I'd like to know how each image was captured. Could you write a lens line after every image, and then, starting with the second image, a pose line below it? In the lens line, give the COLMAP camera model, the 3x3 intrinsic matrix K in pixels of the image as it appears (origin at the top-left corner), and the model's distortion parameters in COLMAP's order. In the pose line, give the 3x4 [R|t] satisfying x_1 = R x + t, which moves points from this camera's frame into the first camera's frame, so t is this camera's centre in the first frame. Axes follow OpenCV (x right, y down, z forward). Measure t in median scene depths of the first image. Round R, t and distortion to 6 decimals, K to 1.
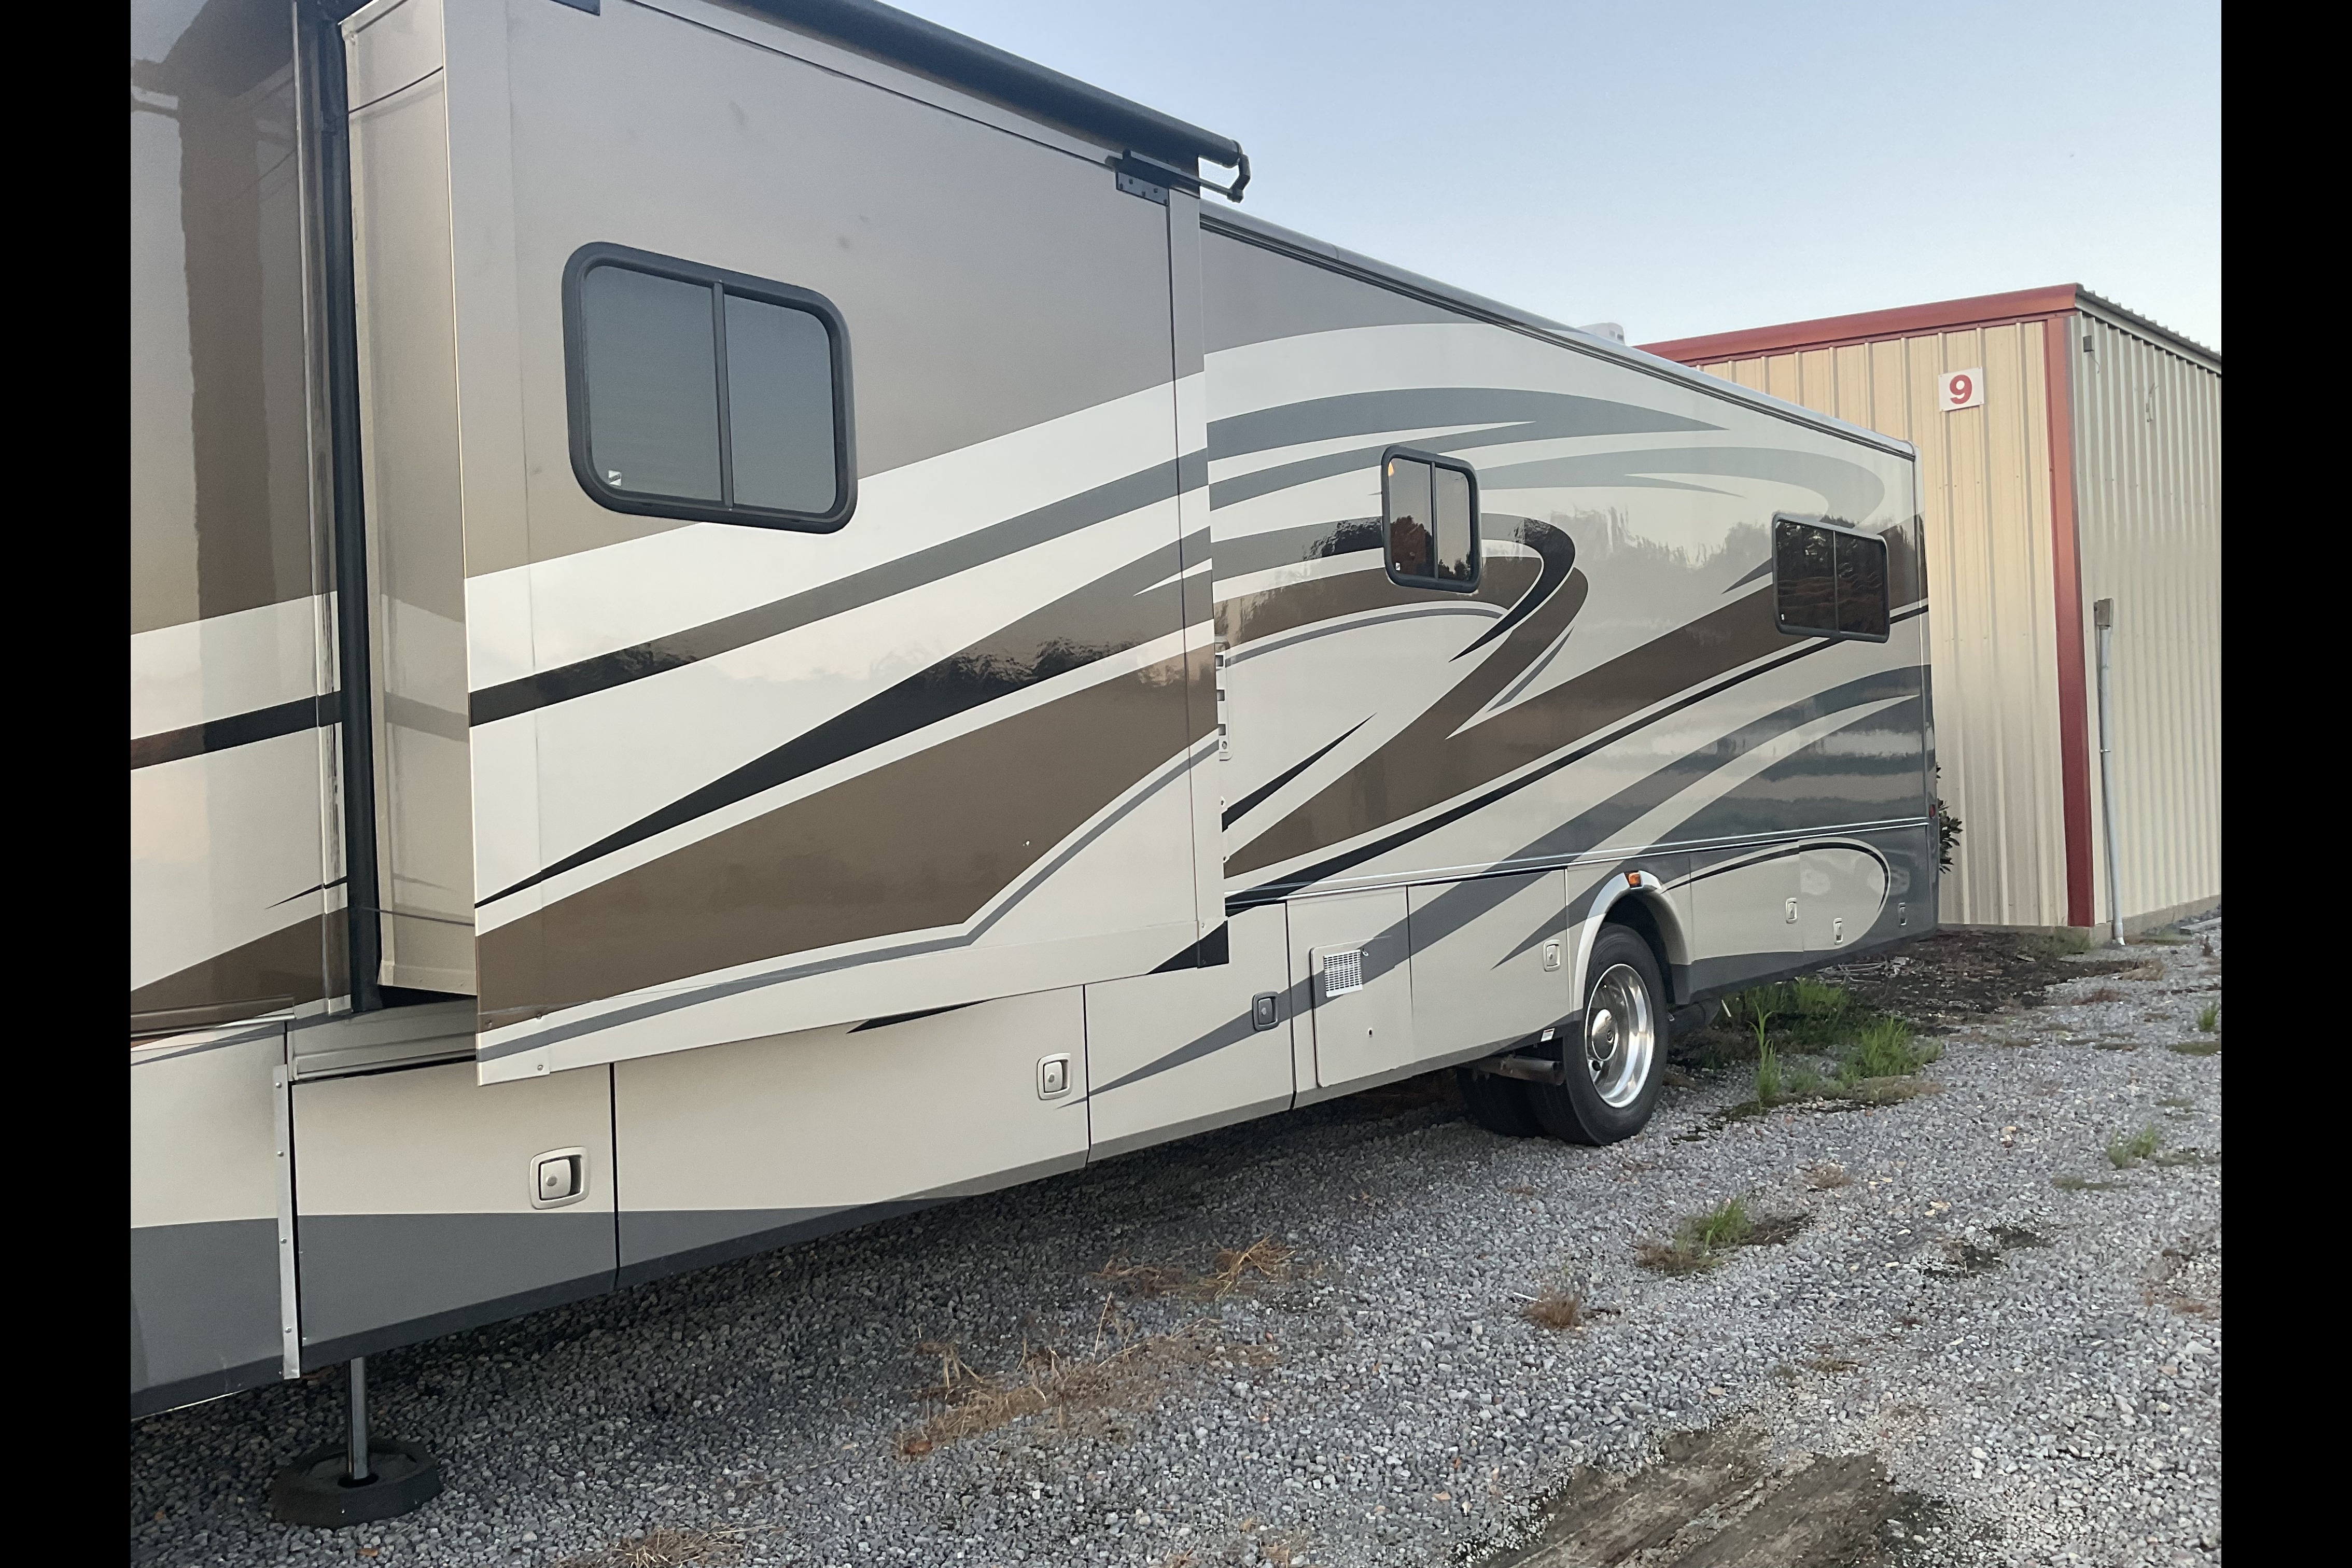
lens RADIAL K [[1817.4, 0, 1177.4], [0, 1817.4, 783.5], [0, 0, 1]] dist [0.101437, -0.213921]
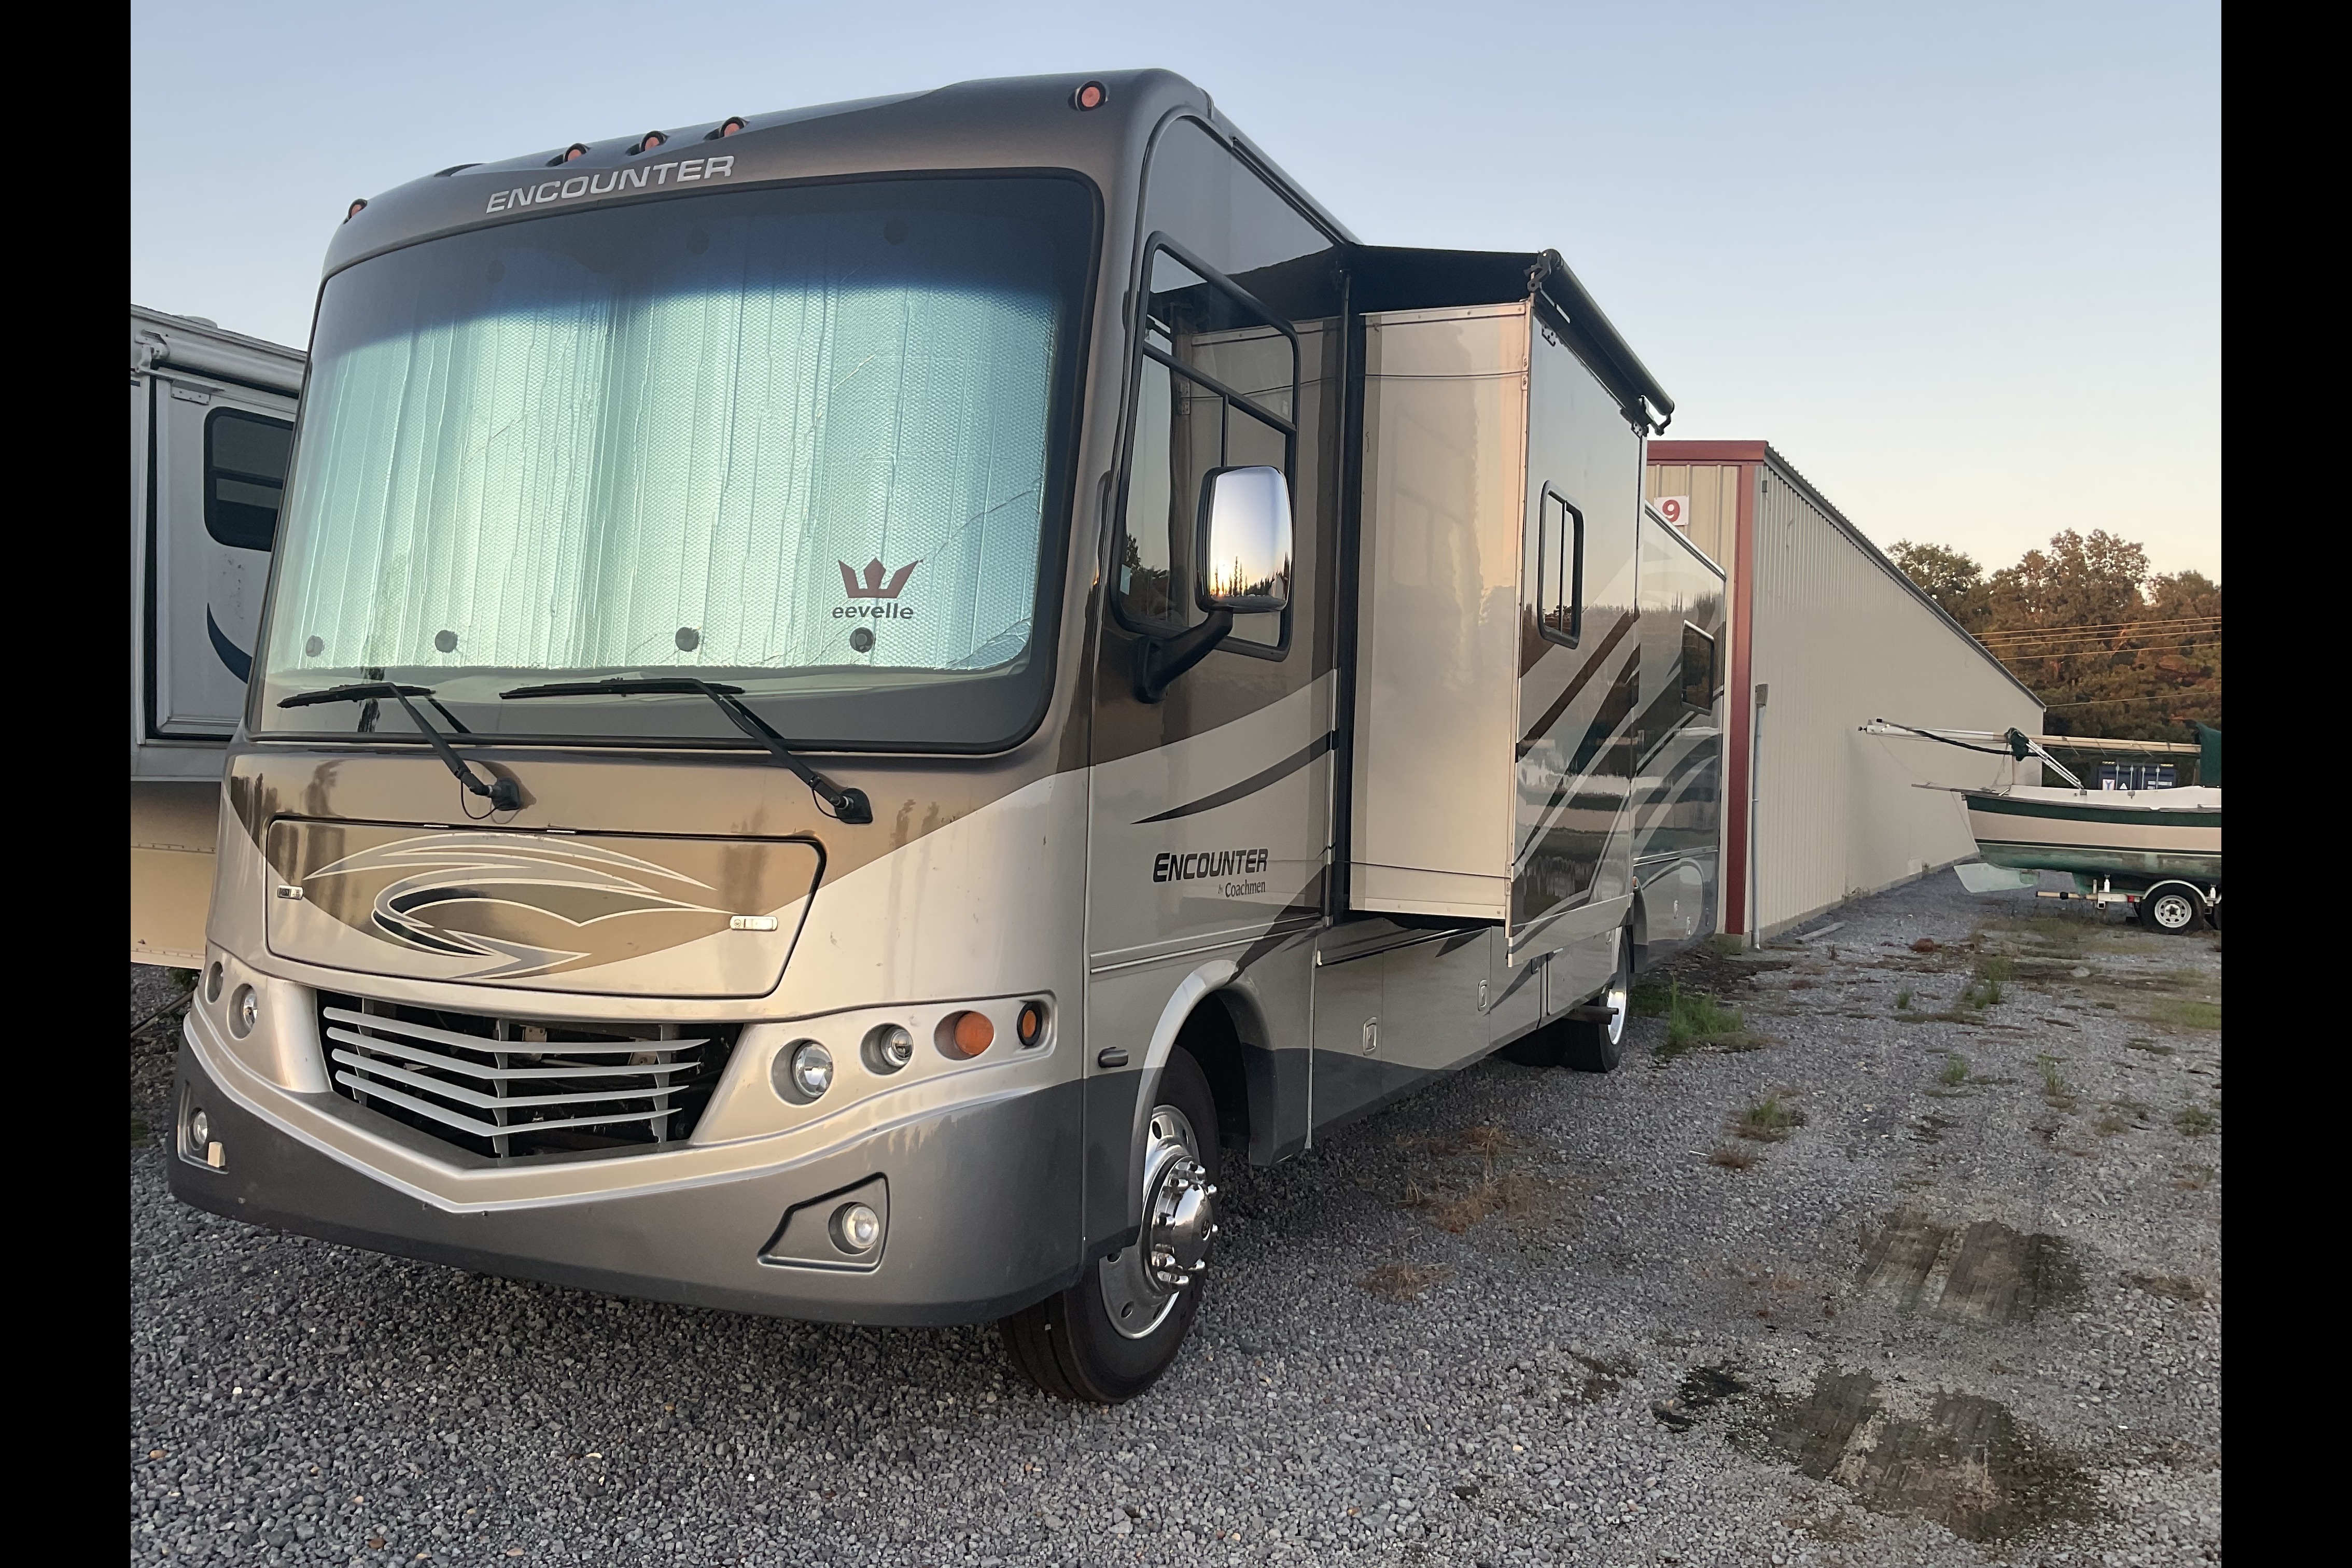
lens RADIAL K [[1817.4, 0, 1177.4], [0, 1817.4, 783.5], [0, 0, 1]] dist [0.101437, -0.213921]
pose [[0.954273, 0.066310, 0.291489, -1.056726], [-0.067994, 0.997676, -0.004361, 0.015286], [-0.291101, -0.015658, 0.956564, -0.494222]]
